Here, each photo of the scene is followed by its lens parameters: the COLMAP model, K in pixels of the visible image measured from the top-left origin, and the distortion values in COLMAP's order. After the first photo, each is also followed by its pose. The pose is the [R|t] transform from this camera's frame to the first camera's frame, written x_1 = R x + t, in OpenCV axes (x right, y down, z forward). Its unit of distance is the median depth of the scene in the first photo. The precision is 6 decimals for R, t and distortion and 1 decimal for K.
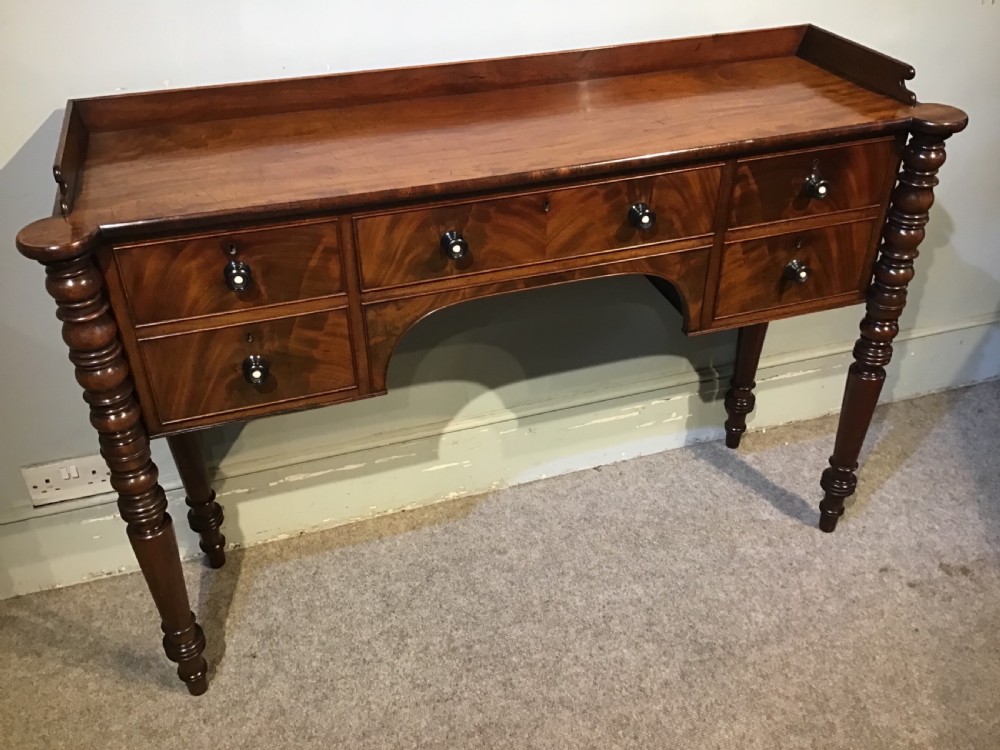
lens RADIAL K [[907.3, 0, 496.4], [0, 907.3, 368.0], [0, 0, 1]] dist [0.130560, -0.274941]
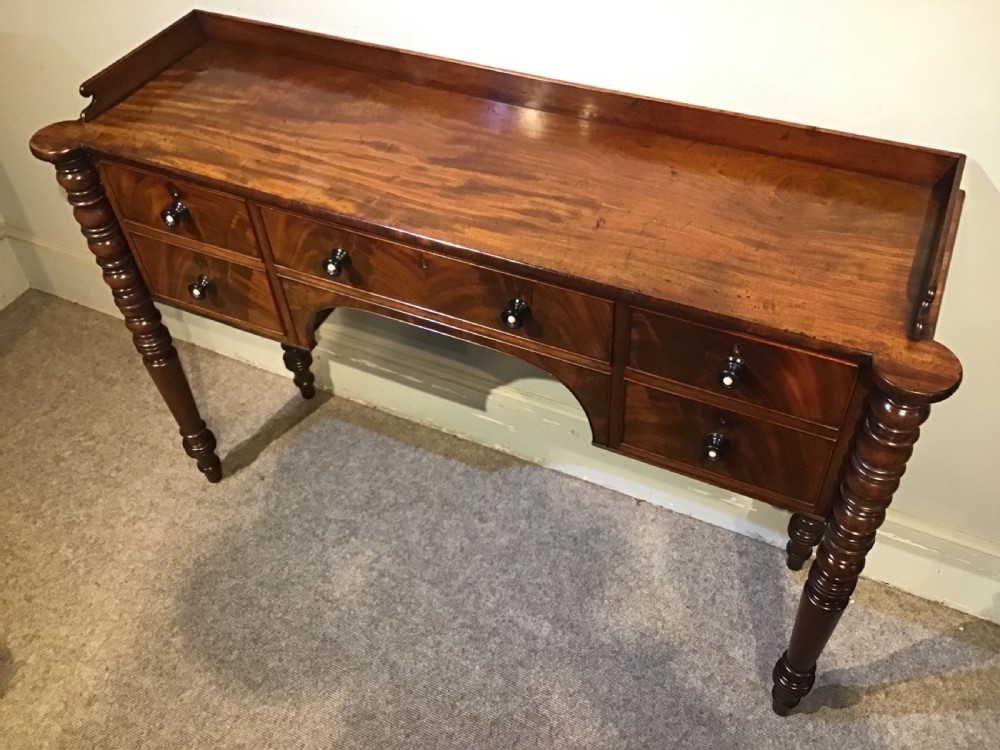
lens RADIAL K [[907.3, 0, 496.4], [0, 907.3, 368.0], [0, 0, 1]] dist [0.130560, -0.274941]
pose [[0.723919, 0.477449, -0.497980, 0.548317], [-0.352995, 0.876532, 0.327242, -0.359457], [0.592737, -0.061112, 0.803074, 0.217847]]
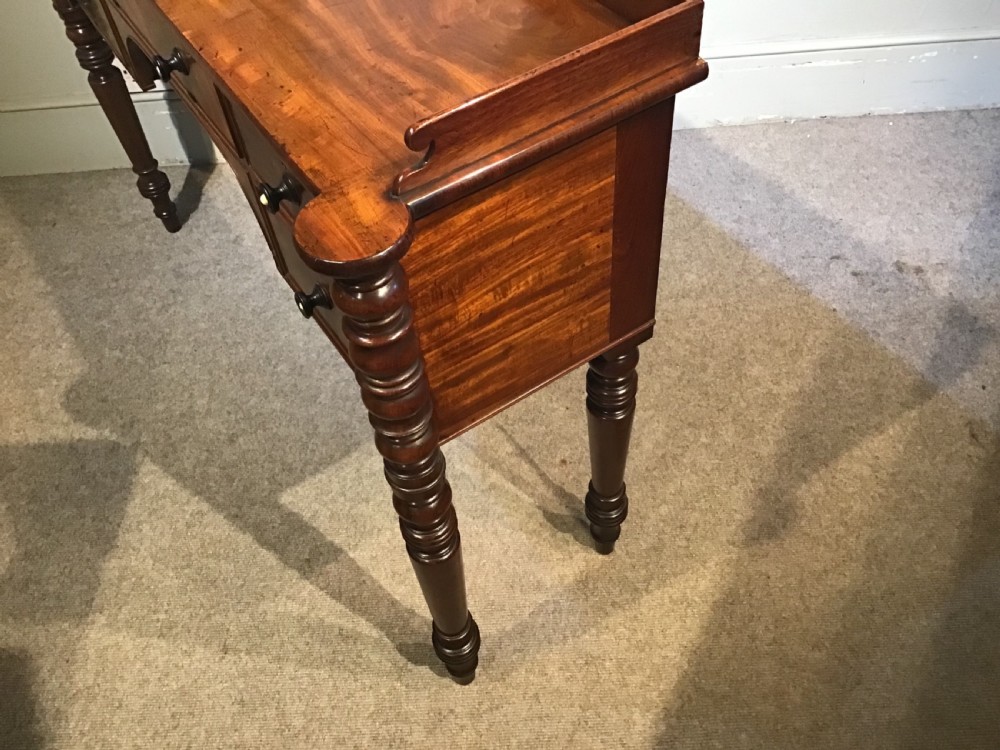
lens RADIAL K [[907.3, 0, 496.4], [0, 907.3, 368.0], [0, 0, 1]] dist [0.130560, -0.274941]
pose [[0.954138, 0.184762, -0.235550, 0.380211], [-0.109945, 0.948109, 0.298332, 0.082972], [0.278447, -0.258753, 0.924940, -0.110502]]
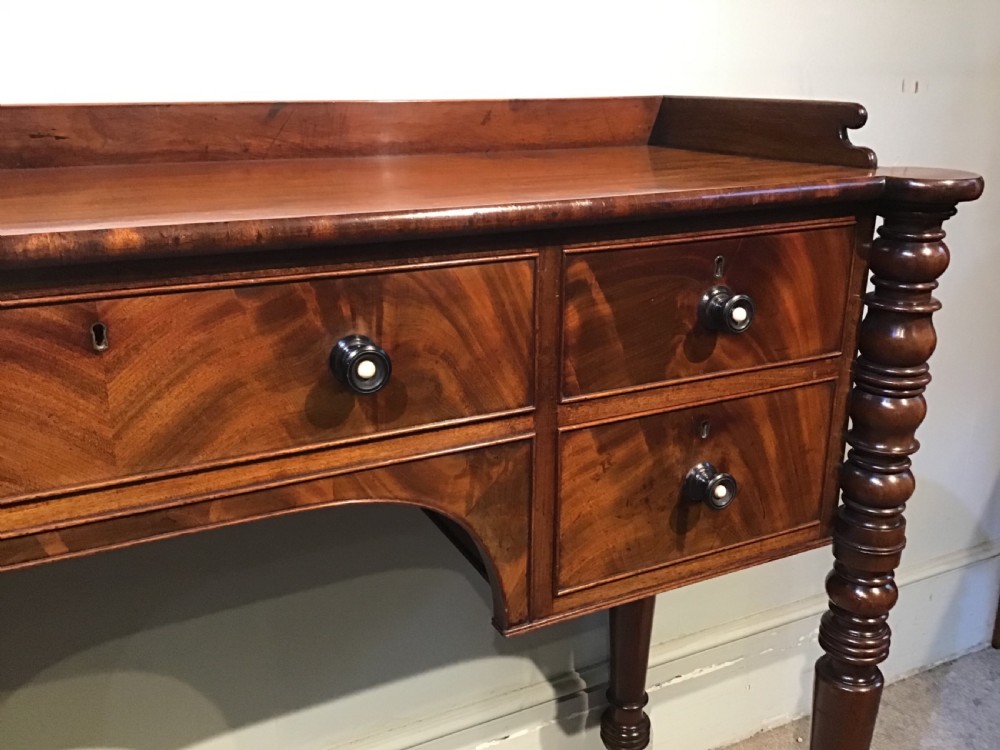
lens RADIAL K [[907.3, 0, 496.4], [0, 907.3, 368.0], [0, 0, 1]] dist [0.130560, -0.274941]
pose [[0.988186, -0.033754, 0.149496, 0.138521], [0.074867, 0.957457, -0.278697, -0.035800], [-0.133728, 0.286597, 0.948672, 0.512949]]
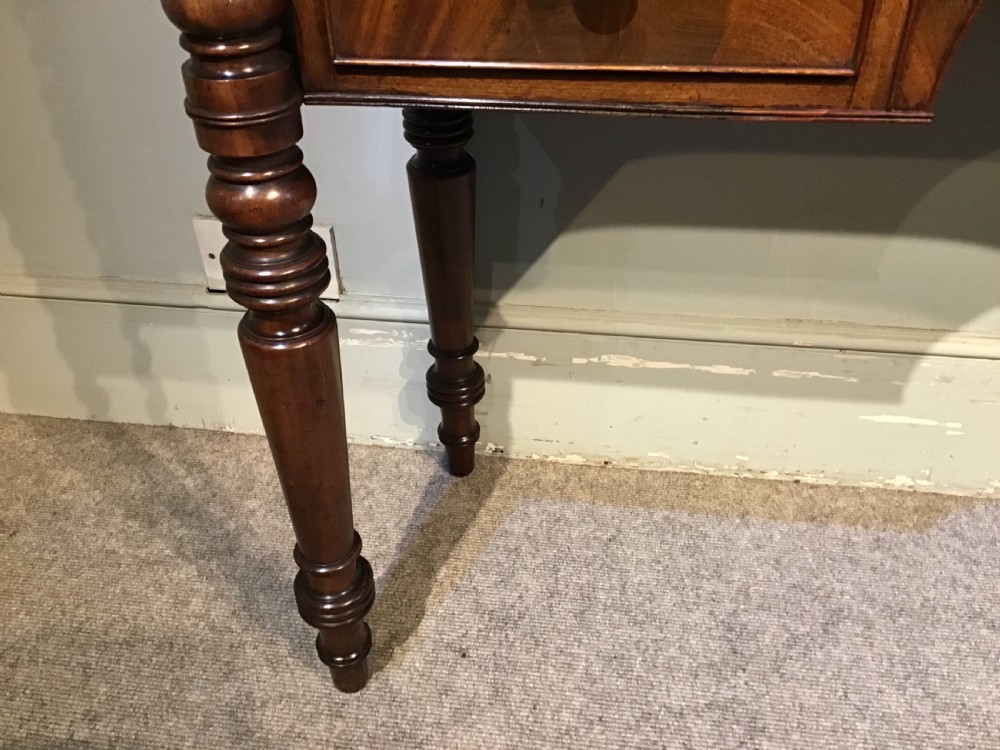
lens RADIAL K [[907.3, 0, 496.4], [0, 907.3, 368.0], [0, 0, 1]] dist [0.130560, -0.274941]
pose [[0.898391, 0.253344, -0.358763, -0.107663], [-0.239820, 0.967303, 0.082529, 0.115589], [0.367940, 0.011895, 0.929773, 0.557216]]
